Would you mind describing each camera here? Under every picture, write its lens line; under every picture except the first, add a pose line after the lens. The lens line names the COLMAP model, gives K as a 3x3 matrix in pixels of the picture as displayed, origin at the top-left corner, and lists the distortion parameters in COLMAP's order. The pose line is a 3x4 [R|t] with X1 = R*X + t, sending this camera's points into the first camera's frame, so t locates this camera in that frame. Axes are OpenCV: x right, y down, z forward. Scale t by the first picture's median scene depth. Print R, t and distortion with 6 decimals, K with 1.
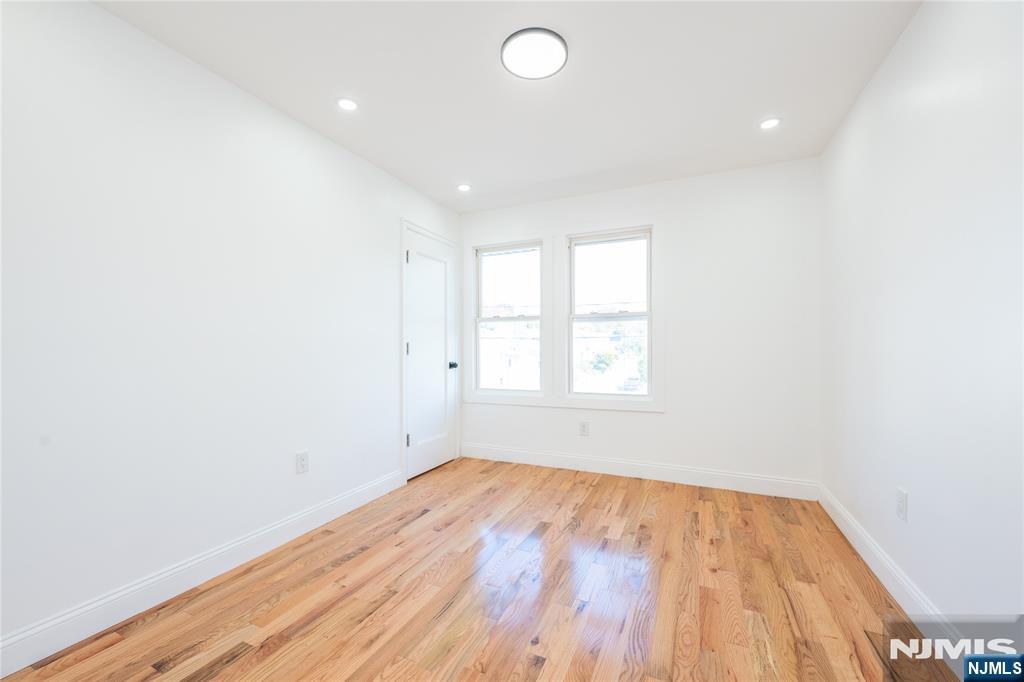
lens RADIAL K [[406.0, 0, 509.7], [0, 406.0, 342.1], [0, 0, 1]] dist [0.000739, -0.000053]
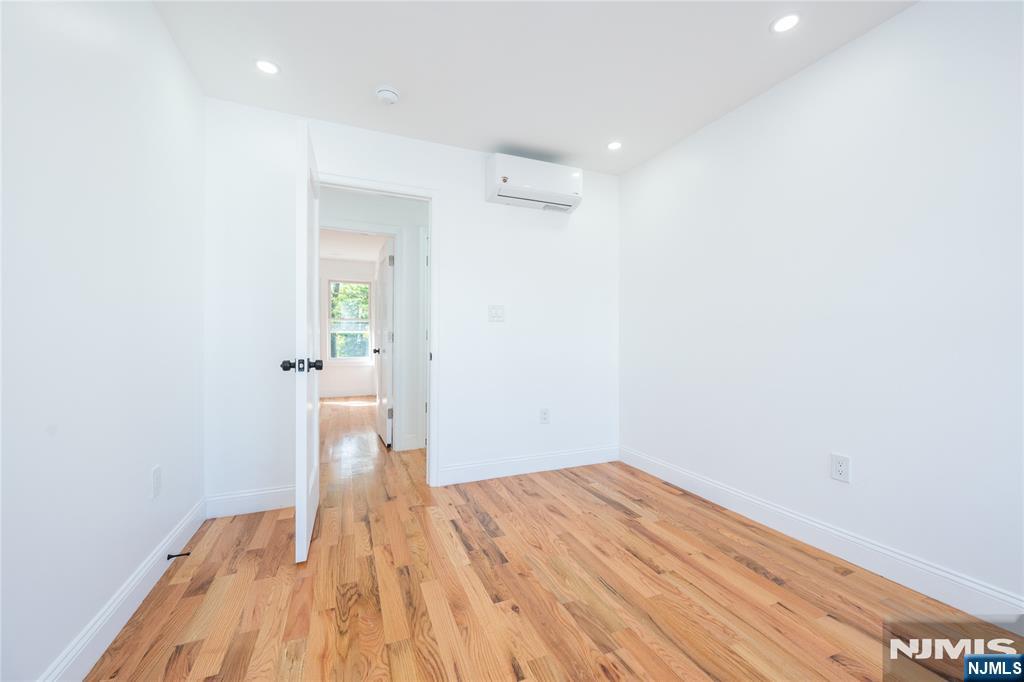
lens RADIAL K [[406.0, 0, 511.1], [0, 406.0, 341.7], [0, 0, 1]] dist [0.000739, -0.000053]
pose [[-0.684107, 0.006709, -0.729351, 0.706487], [0.012326, 0.999921, -0.002364, 0.055938], [0.729277, -0.010607, -0.684136, 1.476242]]
